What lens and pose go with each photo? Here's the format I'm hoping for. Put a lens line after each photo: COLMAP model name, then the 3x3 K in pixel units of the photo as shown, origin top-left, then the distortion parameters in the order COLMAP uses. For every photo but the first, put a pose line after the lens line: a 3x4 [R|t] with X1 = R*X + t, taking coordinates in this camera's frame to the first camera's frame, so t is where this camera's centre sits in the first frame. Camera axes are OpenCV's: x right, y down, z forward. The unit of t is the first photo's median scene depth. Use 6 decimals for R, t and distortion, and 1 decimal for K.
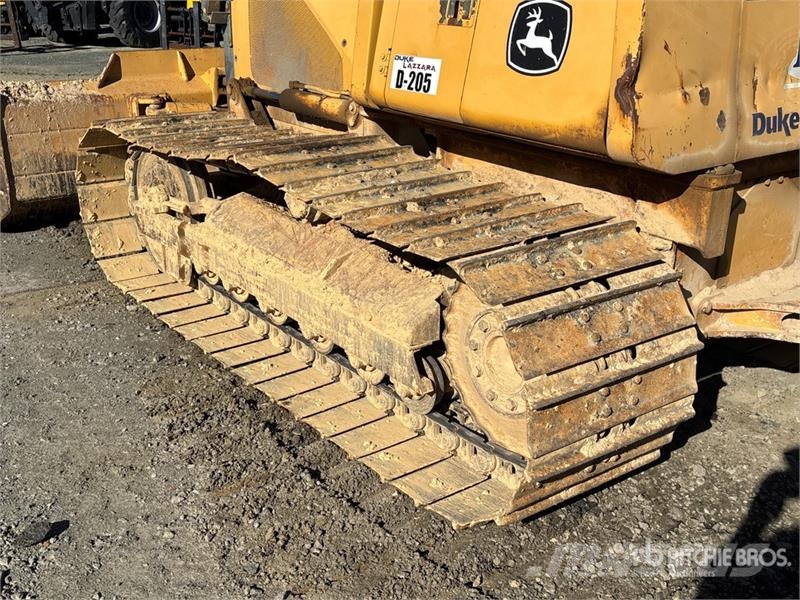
lens RADIAL K [[923.2, 0, 400.0], [0, 923.2, 300.0], [0, 0, 1]] dist [-0.006814, 0.178331]
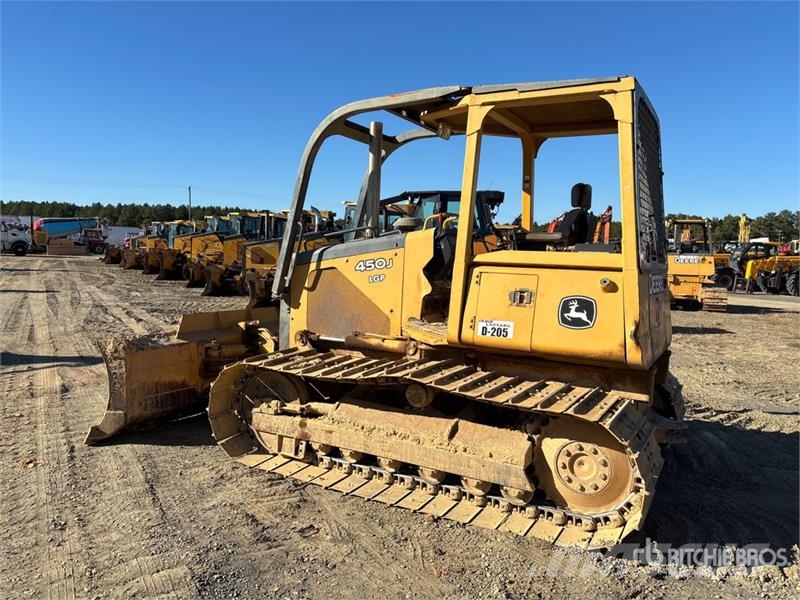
lens RADIAL K [[605.3, 0, 400.0], [0, 605.3, 300.0], [0, 0, 1]] dist [0.061911, -0.074565]
pose [[0.912568, -0.001765, 0.408922, -0.421656], [0.110122, 0.964109, -0.241591, -0.001479], [-0.393819, 0.265500, 0.880009, -0.071964]]
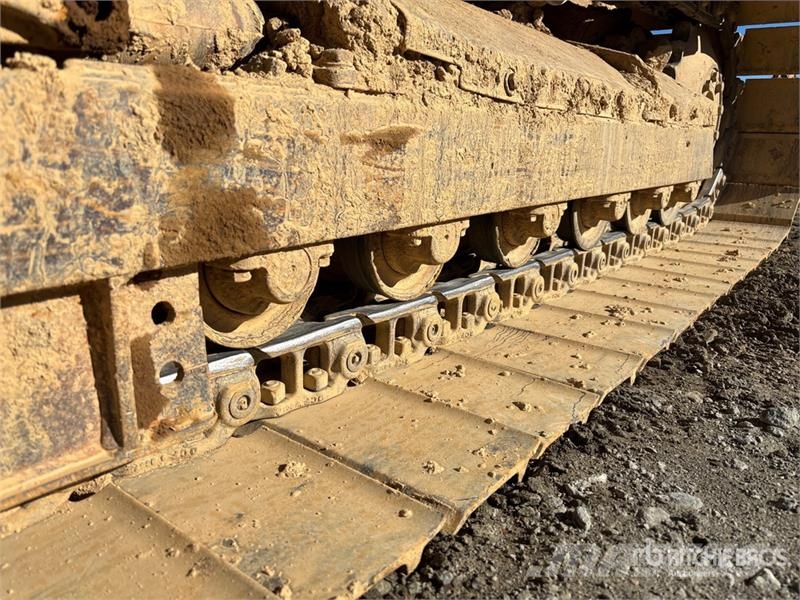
lens RADIAL K [[605.3, 0, 400.0], [0, 605.3, 300.0], [0, 0, 1]] dist [0.061911, -0.074565]
pose [[-0.254373, -0.270422, 0.928529, -0.292903], [0.308298, 0.887345, 0.342887, -0.054447], [-0.916650, 0.373485, -0.142346, 0.802314]]
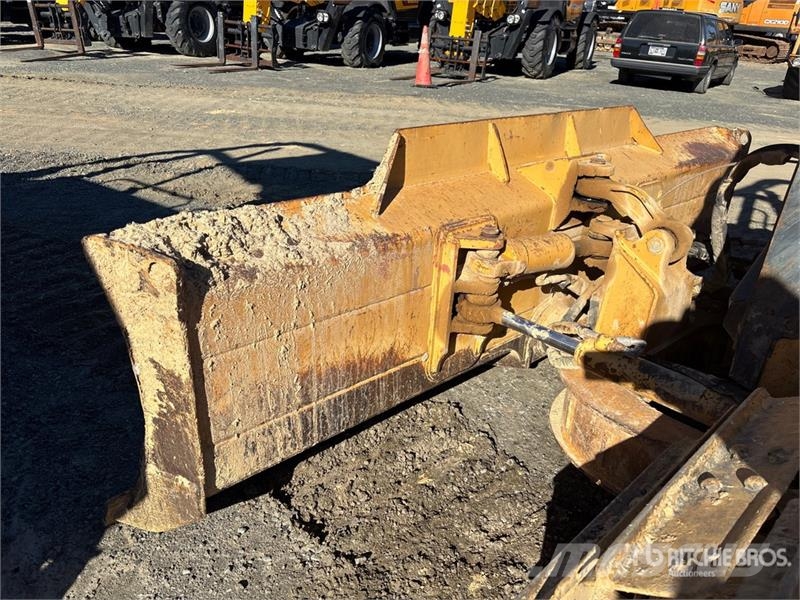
lens RADIAL K [[605.3, 0, 400.0], [0, 605.3, 300.0], [0, 0, 1]] dist [0.061911, -0.074565]
pose [[0.994304, 0.010513, 0.106062, -0.359668], [-0.022282, 0.993638, 0.110395, -0.228382], [-0.104227, -0.112129, 0.988212, 0.721499]]
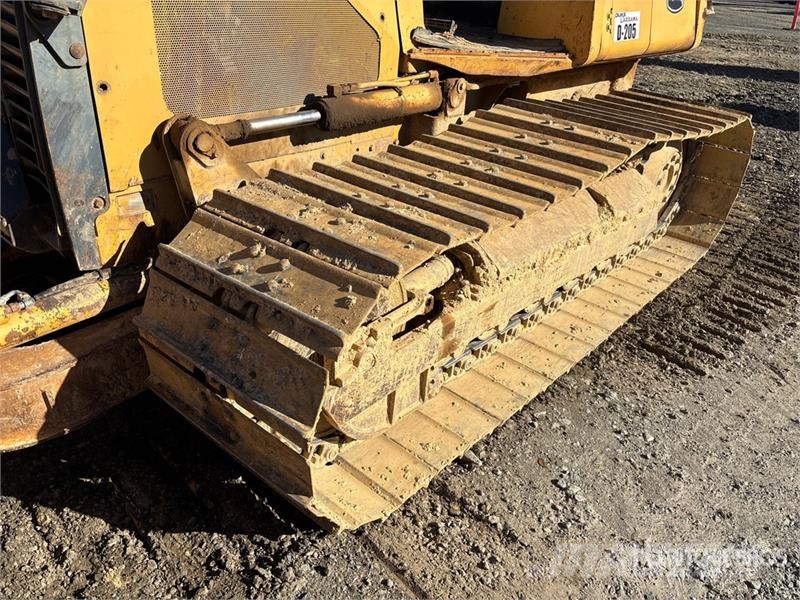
lens RADIAL K [[605.3, 0, 400.0], [0, 605.3, 300.0], [0, 0, 1]] dist [0.061911, -0.074565]
pose [[-0.190468, -0.501346, 0.844023, -0.495075], [0.270924, 0.799528, 0.536055, -0.281980], [-0.943569, 0.330768, -0.016458, 0.836001]]
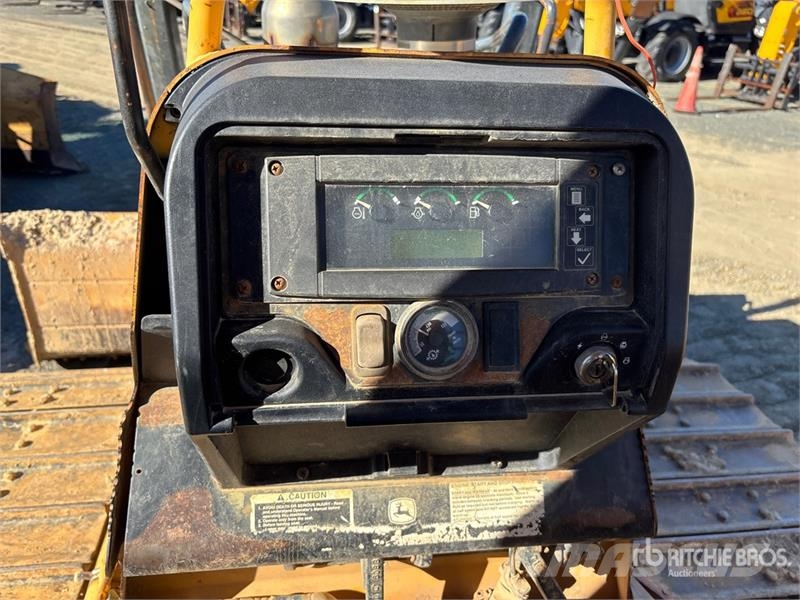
lens RADIAL K [[605.3, 0, 400.0], [0, 605.3, 300.0], [0, 0, 1]] dist [0.061911, -0.074565]
pose [[0.864426, 0.278213, -0.418767, 0.082197], [-0.212095, 0.956985, 0.197976, -0.329298], [0.455833, -0.082317, 0.886250, 0.658243]]
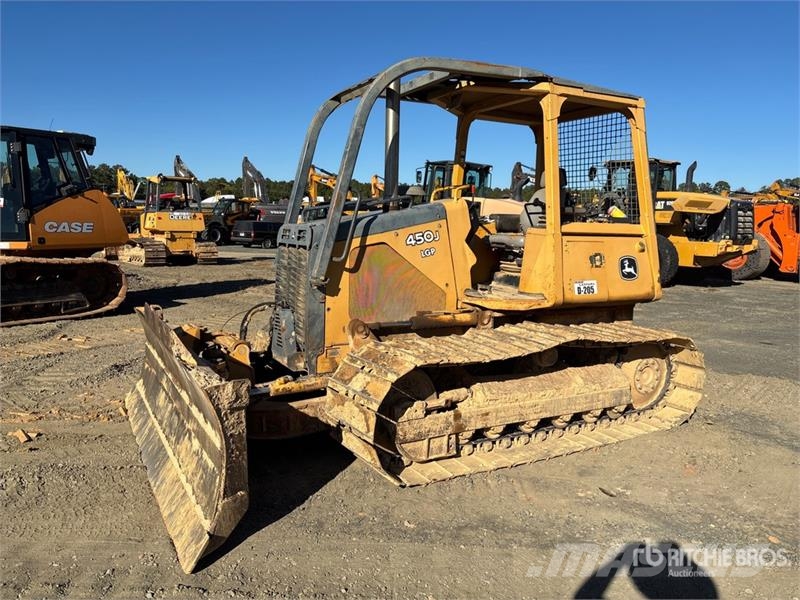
lens RADIAL K [[605.3, 0, 400.0], [0, 605.3, 300.0], [0, 0, 1]] dist [0.061911, -0.074565]
pose [[0.133483, -0.120086, 0.983749, -0.973090], [0.321035, 0.944348, 0.071716, -0.284567], [-0.937614, 0.306244, 0.164606, 0.698411]]
